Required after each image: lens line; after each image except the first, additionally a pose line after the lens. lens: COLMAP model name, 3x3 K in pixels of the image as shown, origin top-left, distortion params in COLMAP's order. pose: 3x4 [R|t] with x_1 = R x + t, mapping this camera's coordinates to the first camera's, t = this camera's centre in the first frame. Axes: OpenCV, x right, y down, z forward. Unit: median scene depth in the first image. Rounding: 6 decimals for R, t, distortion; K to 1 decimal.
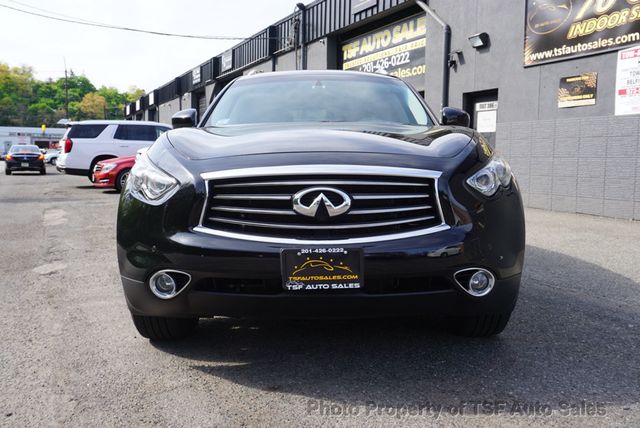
lens RADIAL K [[603.9, 0, 318.5], [0, 603.9, 211.2], [0, 0, 1]] dist [0.004326, 0.000000]
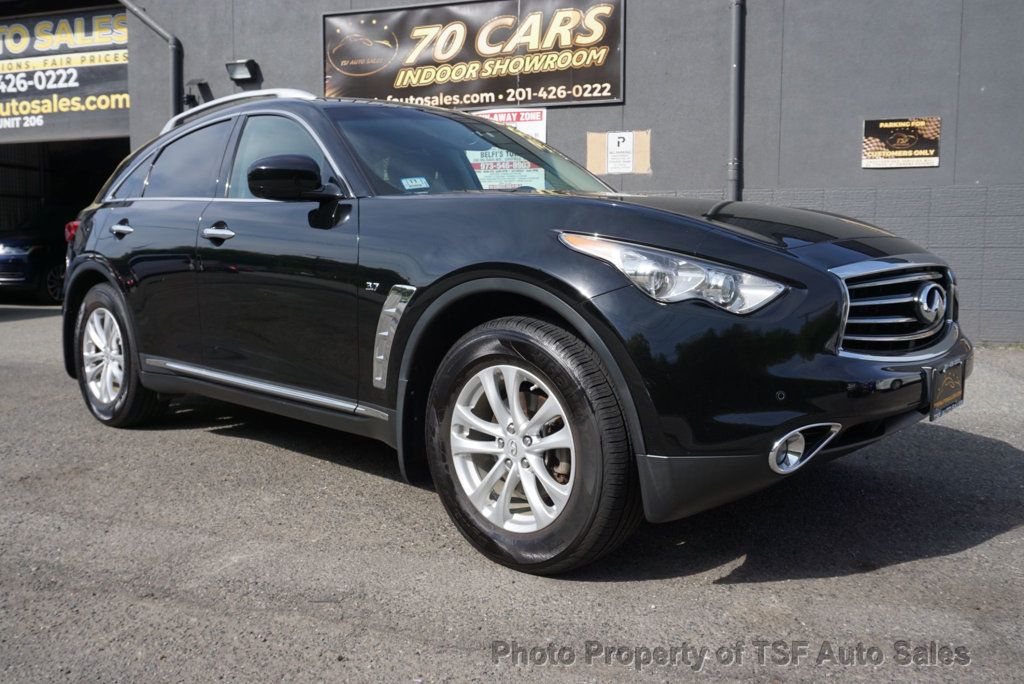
lens RADIAL K [[867.0, 0, 517.7], [0, 867.0, 339.2], [0, 0, 1]] dist [-0.021594, 0.022534]
pose [[0.667630, -0.083584, 0.739786, -0.302806], [0.071117, 0.996294, 0.048385, -0.014998], [-0.741089, 0.020308, 0.671100, 0.170542]]
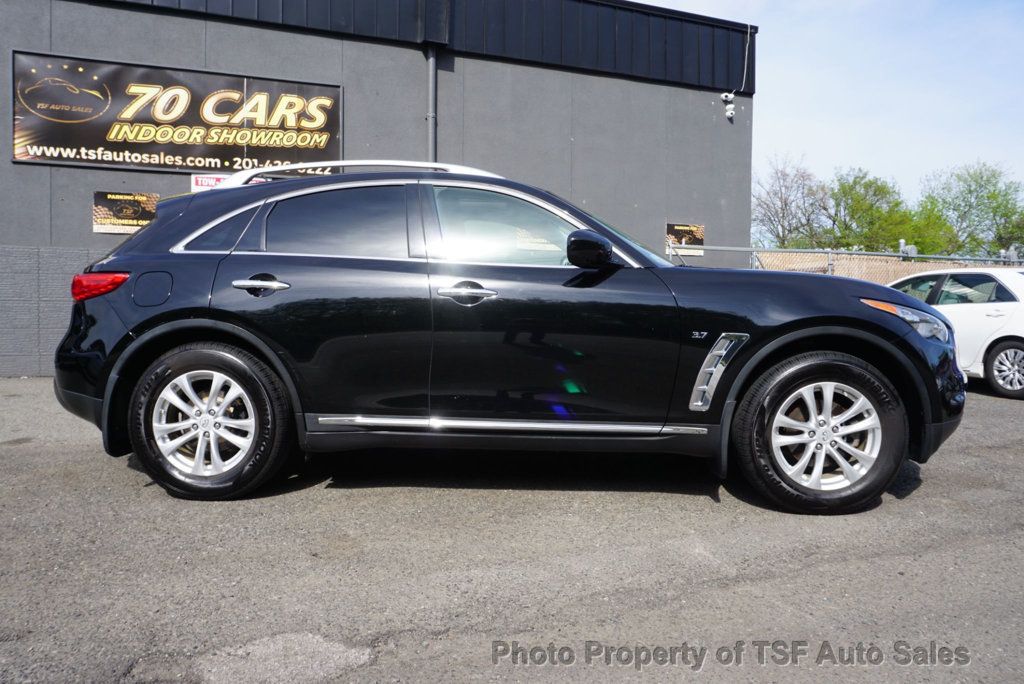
lens RADIAL K [[745.6, 0, 493.3], [0, 745.6, 340.2], [0, 0, 1]] dist [-0.006703, -0.001775]
pose [[0.034327, -0.055157, 0.997887, -0.478829], [0.087496, 0.994808, 0.051977, -0.049236], [-0.995573, 0.085527, 0.038975, 0.513507]]
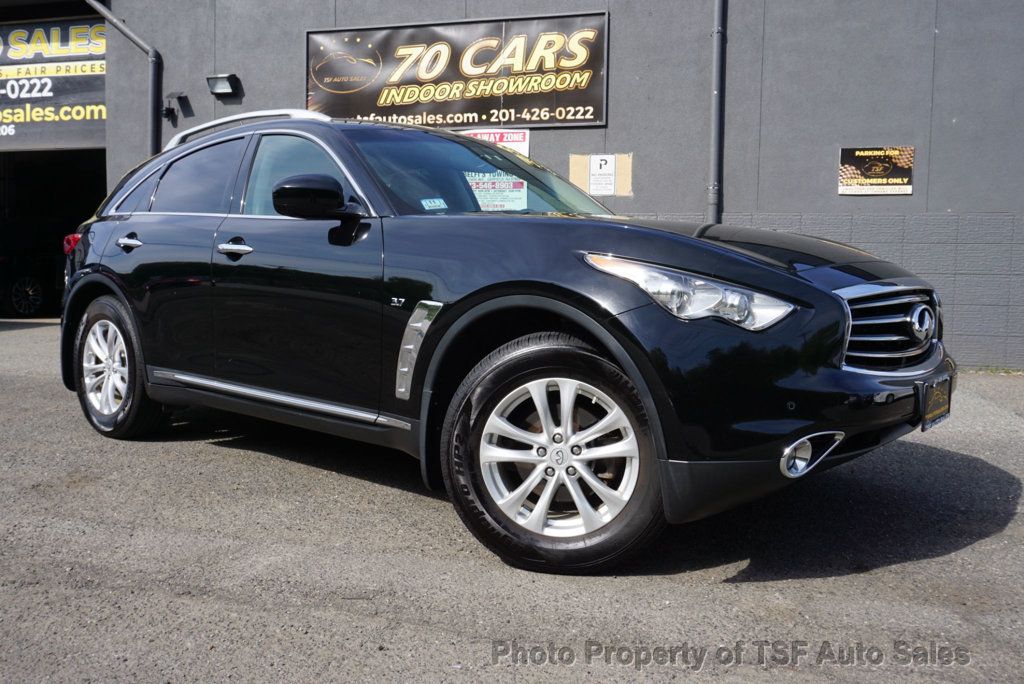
lens RADIAL K [[883.4, 0, 516.6], [0, 883.4, 344.9], [0, 0, 1]] dist [-0.023320, 0.027662]
pose [[0.639227, -0.062305, 0.766490, -0.332190], [0.057415, 0.997797, 0.033225, -0.014713], [-0.766872, 0.022770, 0.641396, 0.169553]]
